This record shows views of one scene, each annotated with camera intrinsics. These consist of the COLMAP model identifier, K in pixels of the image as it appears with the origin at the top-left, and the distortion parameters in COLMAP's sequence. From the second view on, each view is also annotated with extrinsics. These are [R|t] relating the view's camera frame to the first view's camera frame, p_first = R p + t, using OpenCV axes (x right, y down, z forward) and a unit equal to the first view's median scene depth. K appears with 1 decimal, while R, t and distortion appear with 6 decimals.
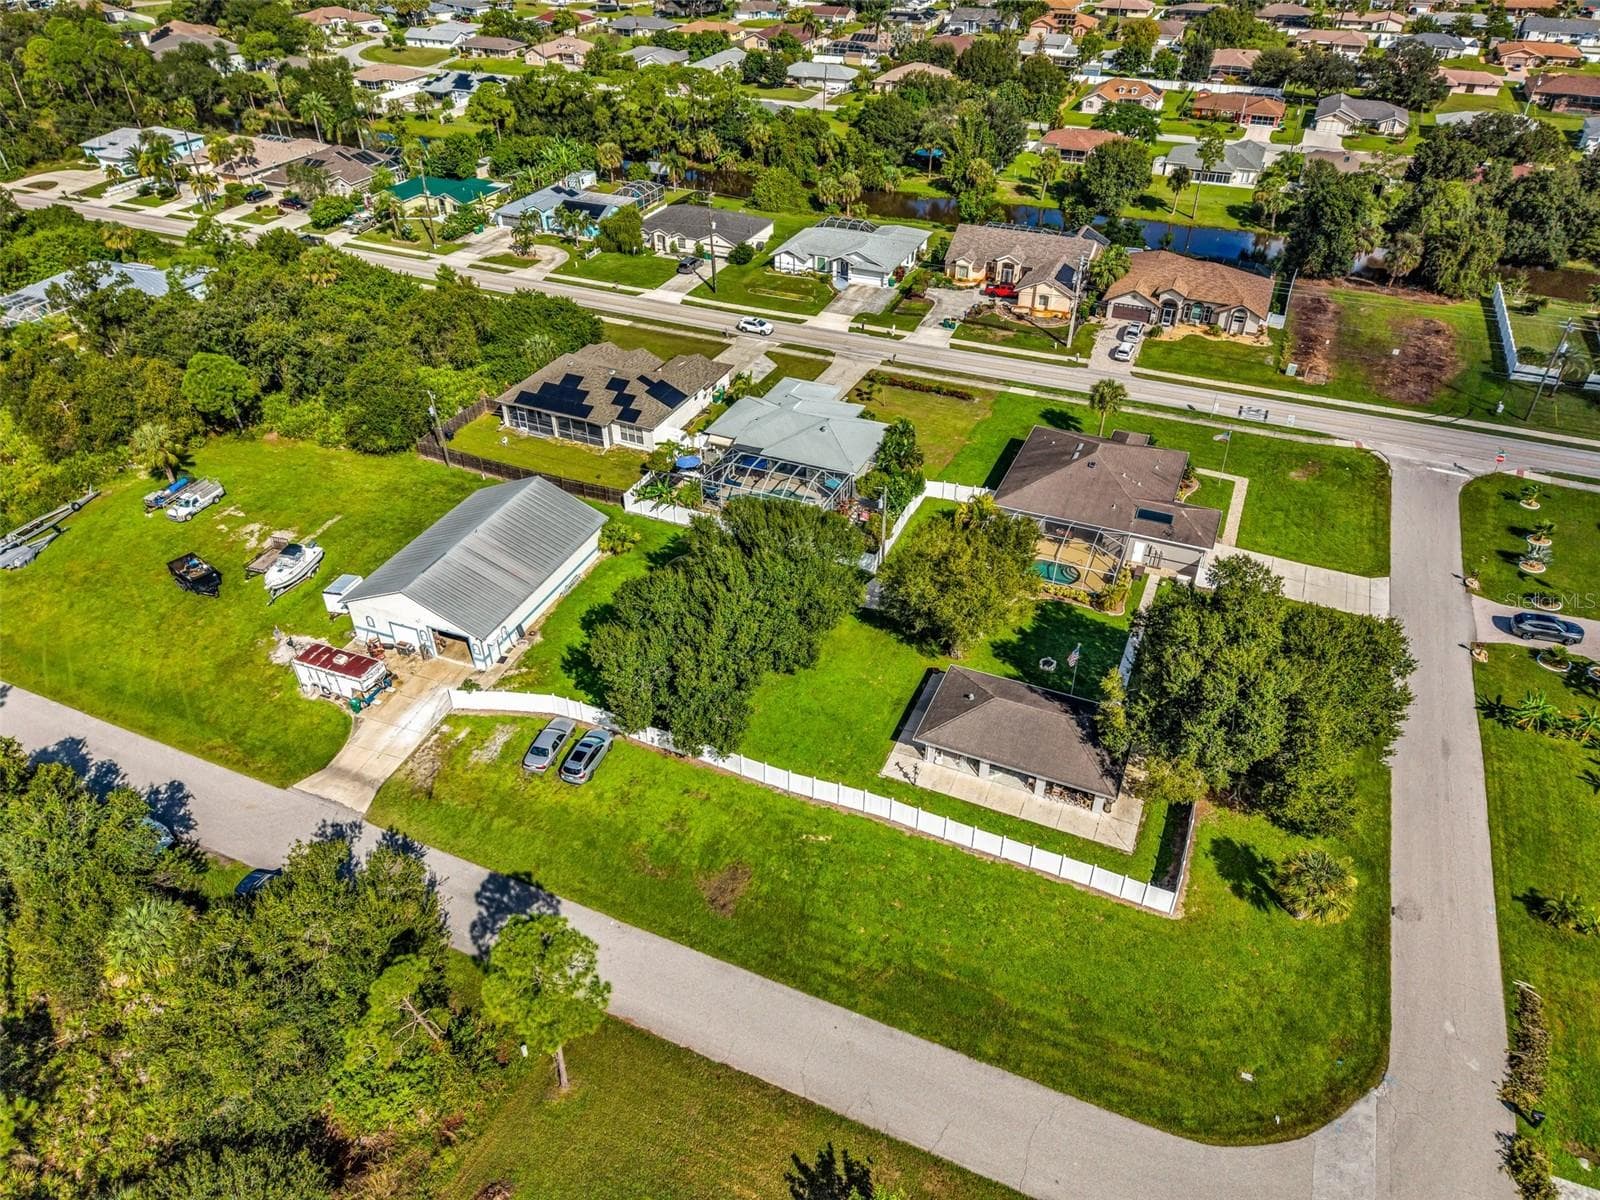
lens RADIAL K [[1070.2, 0, 800.0], [0, 1070.2, 600.0], [0, 0, 1]] dist [0.024844, -0.022068]
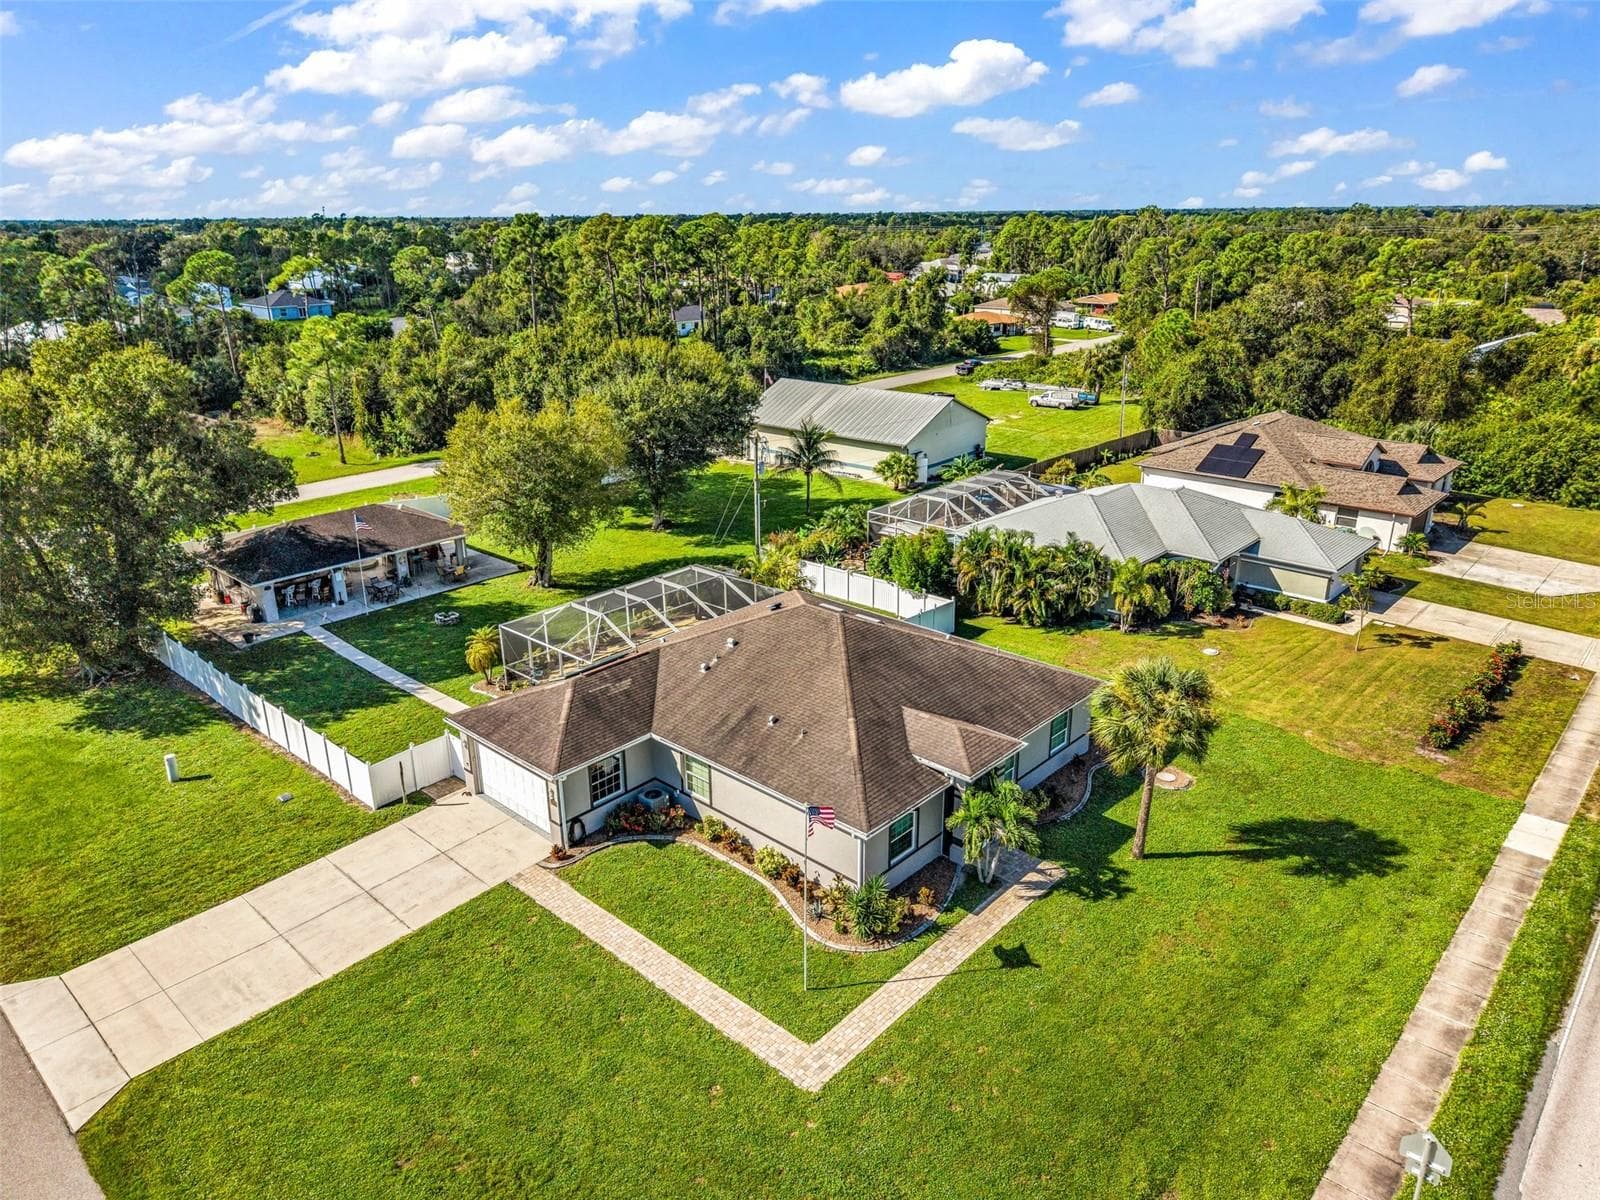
lens RADIAL K [[1070.2, 0, 800.0], [0, 1070.2, 600.0], [0, 0, 1]] dist [0.024844, -0.022068]
pose [[-0.319586, 0.329229, -0.888523, 0.461049], [-0.550660, 0.698575, 0.456909, -0.234117], [0.771128, 0.635296, -0.041961, 0.714812]]
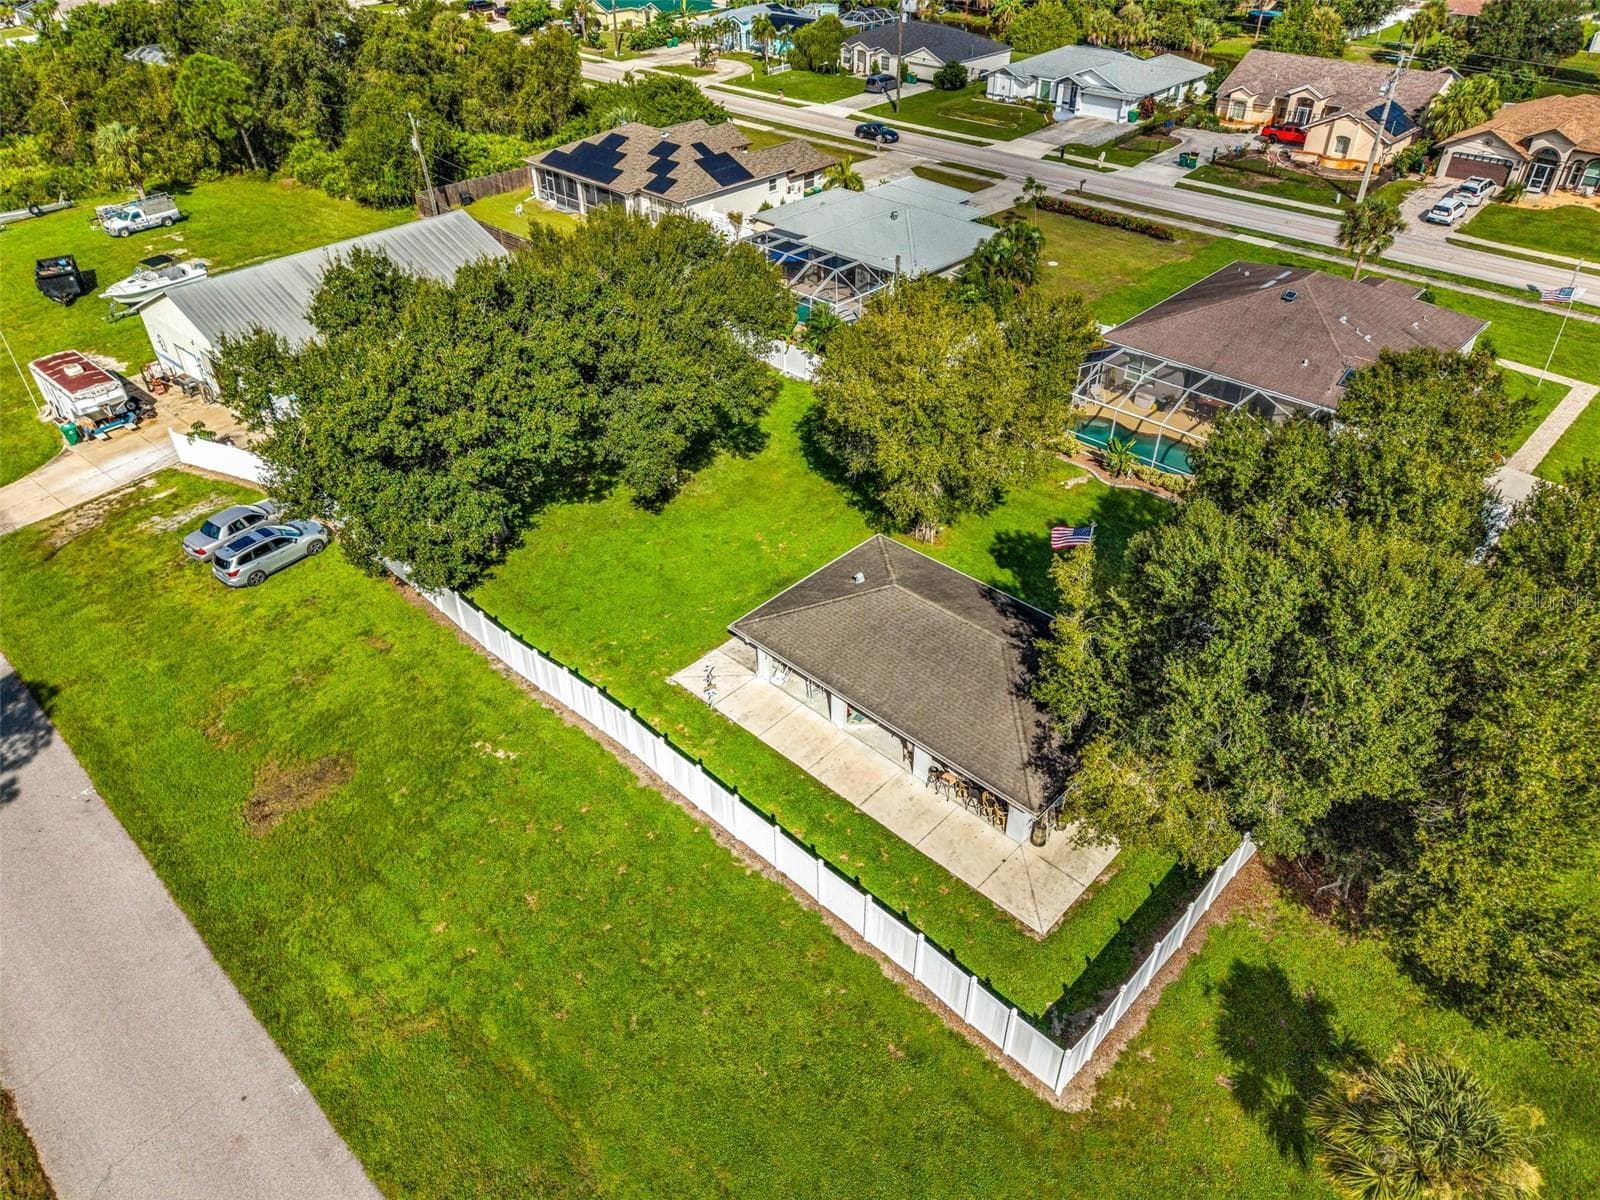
lens RADIAL K [[1070.2, 0, 800.0], [0, 1070.2, 600.0], [0, 0, 1]] dist [0.024844, -0.022068]
pose [[0.939601, 0.202620, -0.275853, 0.151448], [-0.199730, 0.979081, 0.038842, 0.046469], [0.277953, 0.018600, 0.960415, 0.254482]]
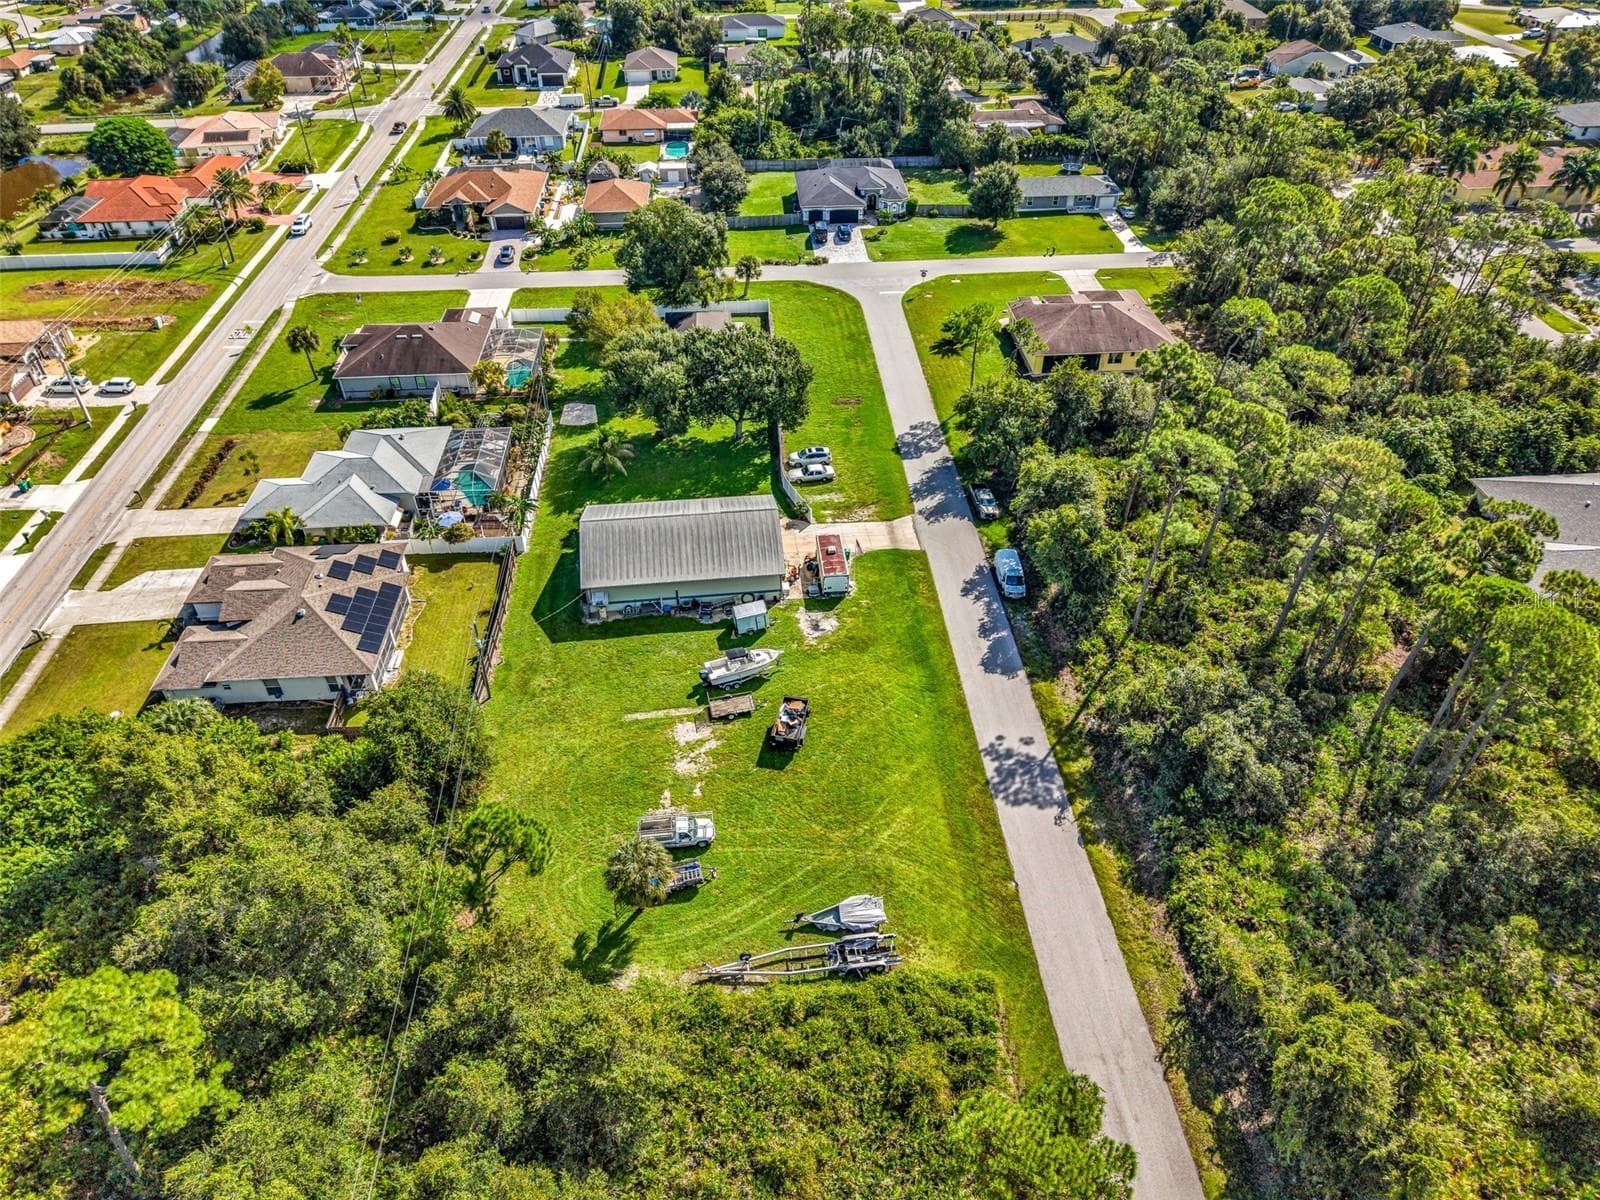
lens RADIAL K [[1070.2, 0, 800.0], [0, 1070.2, 600.0], [0, 0, 1]] dist [0.024844, -0.022068]
pose [[-0.463888, -0.553043, 0.692063, -0.766351], [0.530176, 0.452548, 0.717017, -0.494060], [-0.709733, 0.699531, 0.083278, 0.553460]]
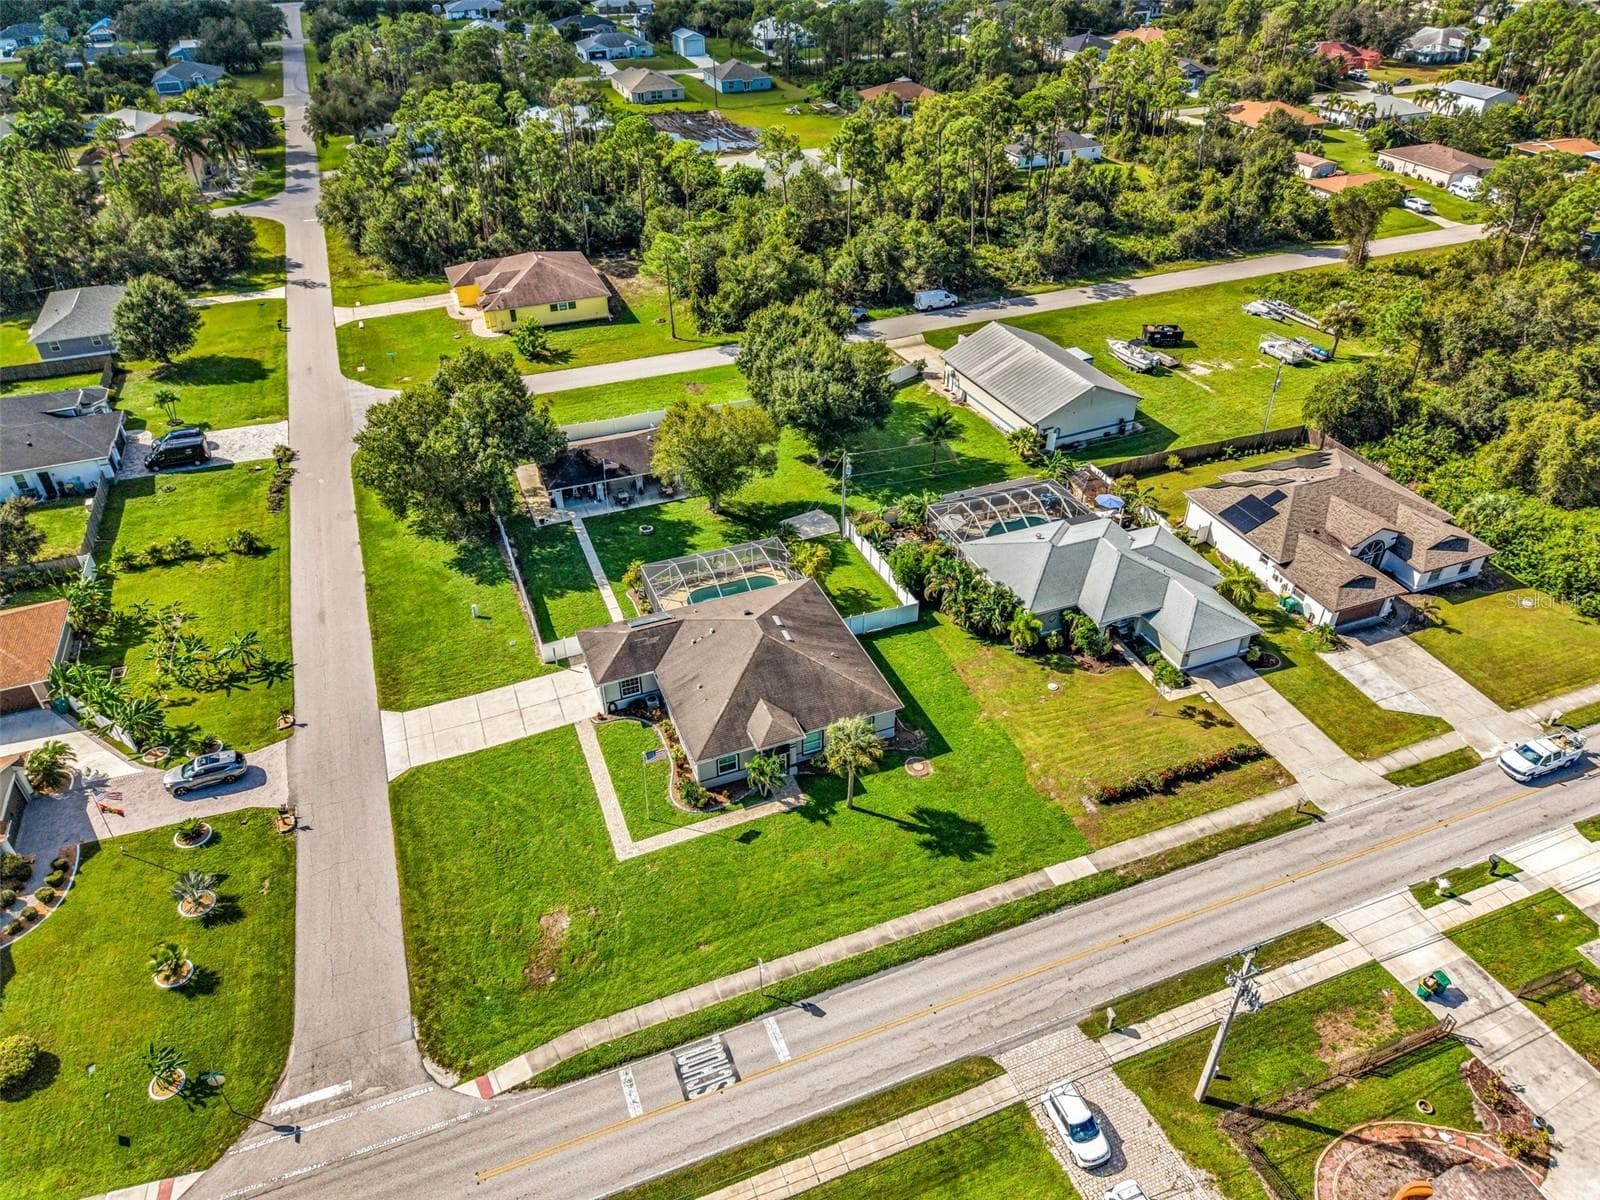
lens RADIAL K [[1070.2, 0, 800.0], [0, 1070.2, 600.0], [0, 0, 1]] dist [0.024844, -0.022068]
pose [[-0.703065, 0.424372, -0.570621, 0.485177], [-0.412609, 0.410100, 0.813370, -0.554050], [0.579183, 0.807296, -0.113227, 0.771052]]
